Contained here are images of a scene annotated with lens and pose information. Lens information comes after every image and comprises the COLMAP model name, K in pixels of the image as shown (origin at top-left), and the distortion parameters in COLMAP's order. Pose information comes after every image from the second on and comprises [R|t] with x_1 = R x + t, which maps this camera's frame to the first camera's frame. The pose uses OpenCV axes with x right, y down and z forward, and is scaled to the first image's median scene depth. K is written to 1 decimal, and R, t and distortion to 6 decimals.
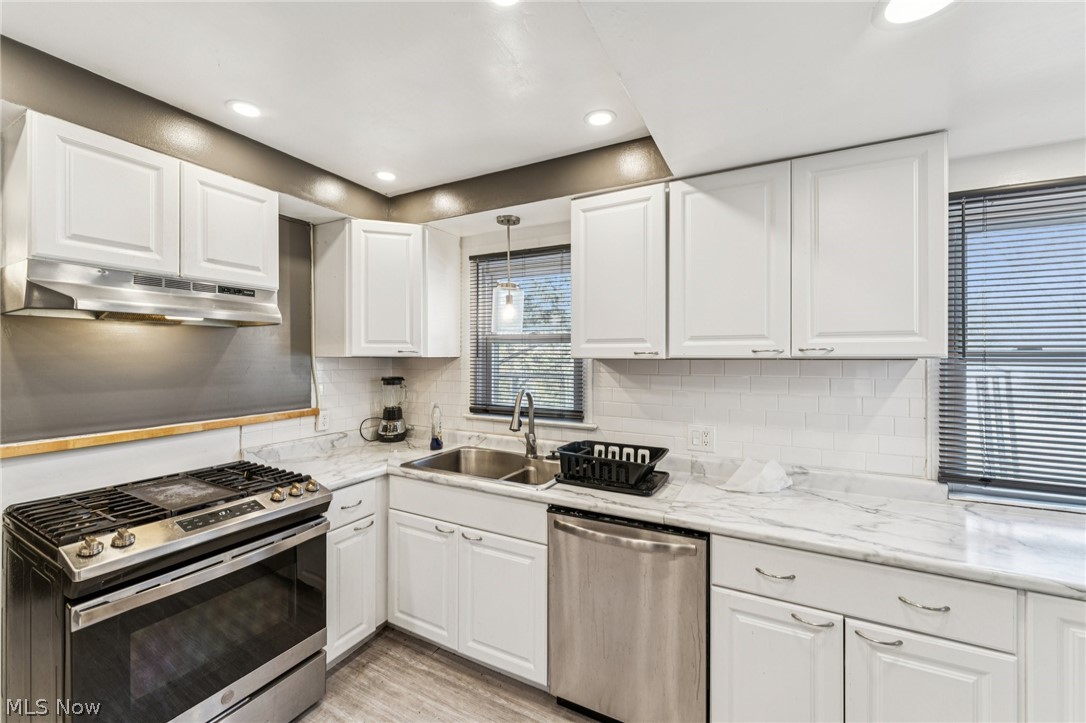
lens RADIAL K [[439.5, 0, 546.0], [0, 439.5, 355.3], [0, 0, 1]] dist [0.000254, -0.000424]
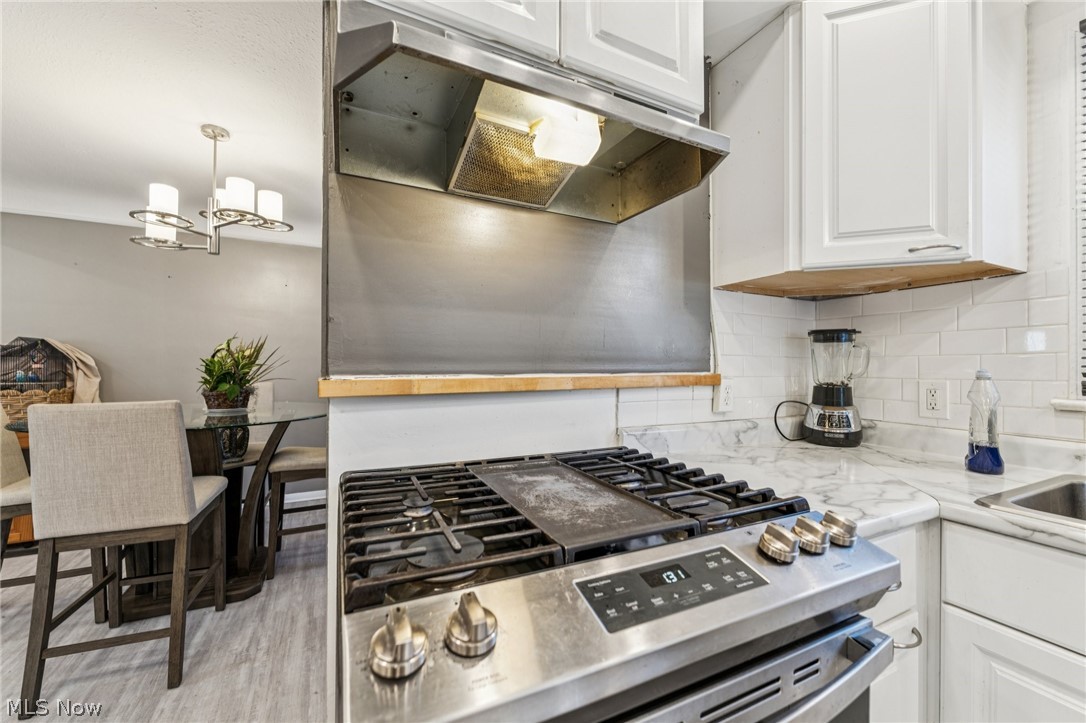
lens RADIAL K [[439.5, 0, 543.5], [0, 439.5, 363.2], [0, 0, 1]] dist [0.000254, -0.000424]
pose [[0.812939, -0.000158, -0.582348, -0.422615], [-0.004080, 0.999974, -0.005966, 0.127629], [0.582334, 0.007226, 0.812918, 0.443886]]
